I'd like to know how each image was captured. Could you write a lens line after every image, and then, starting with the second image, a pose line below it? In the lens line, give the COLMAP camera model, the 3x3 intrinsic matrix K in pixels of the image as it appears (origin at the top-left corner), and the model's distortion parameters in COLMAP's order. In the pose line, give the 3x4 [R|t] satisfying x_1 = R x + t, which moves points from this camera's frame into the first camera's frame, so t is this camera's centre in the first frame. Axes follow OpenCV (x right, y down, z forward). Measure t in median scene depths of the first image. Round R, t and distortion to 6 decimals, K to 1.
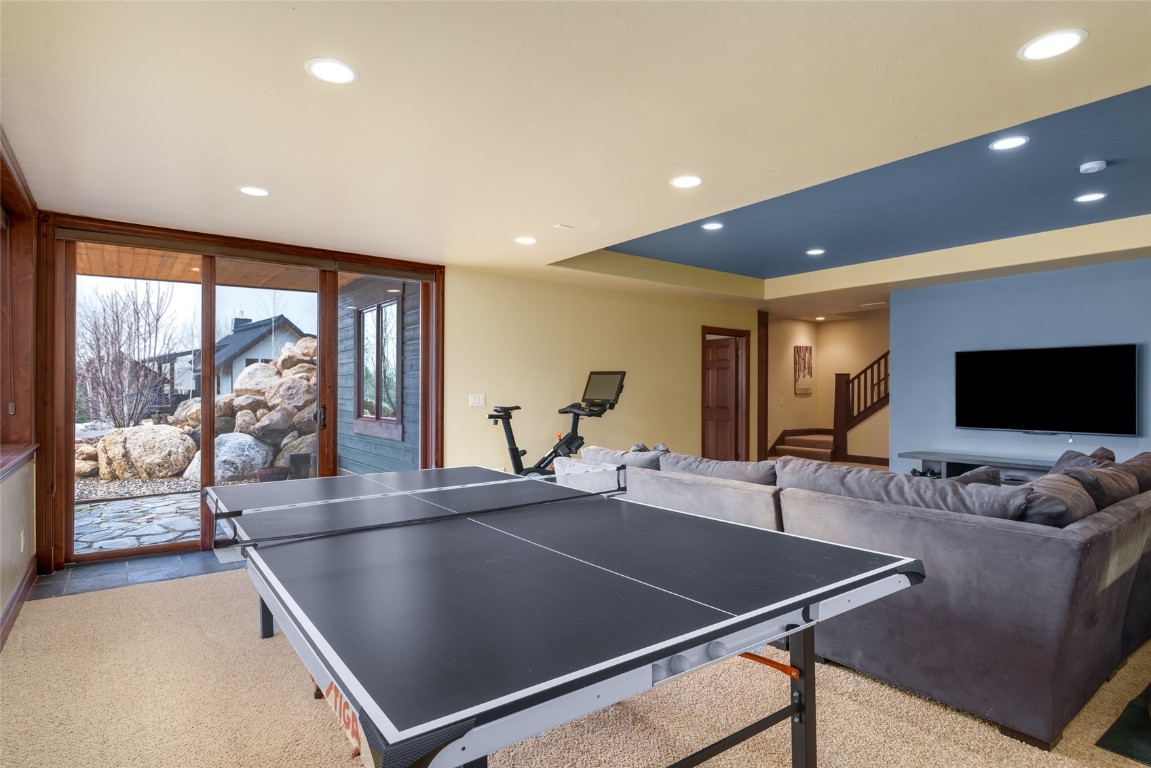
lens RADIAL K [[620.5, 0, 577.0], [0, 620.5, 386.3], [0, 0, 1]] dist [0.000195, 0.000003]
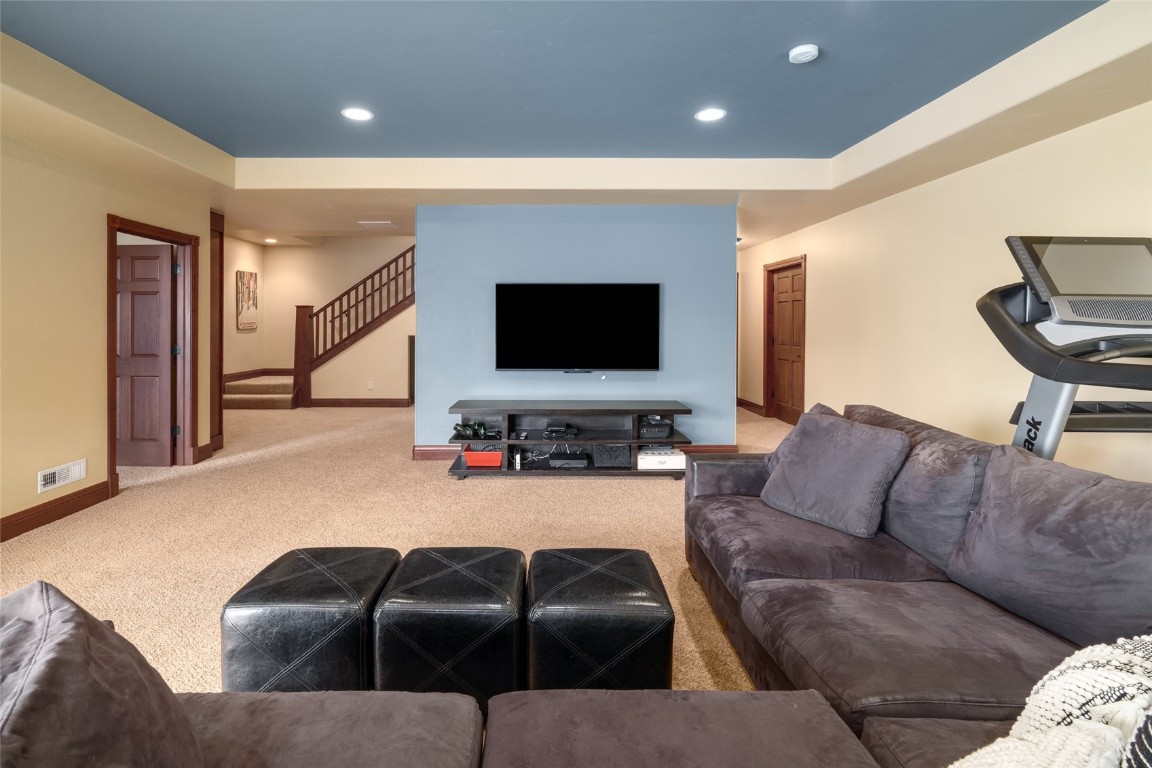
lens RADIAL K [[523.7, 0, 562.9], [0, 523.7, 325.9], [0, 0, 1]] dist [0.003103, 0.000437]
pose [[0.573074, -0.010884, 0.819431, 0.034867], [-0.002068, 0.999889, 0.014728, -0.003844], [-0.819501, -0.010135, 0.572988, 0.288648]]
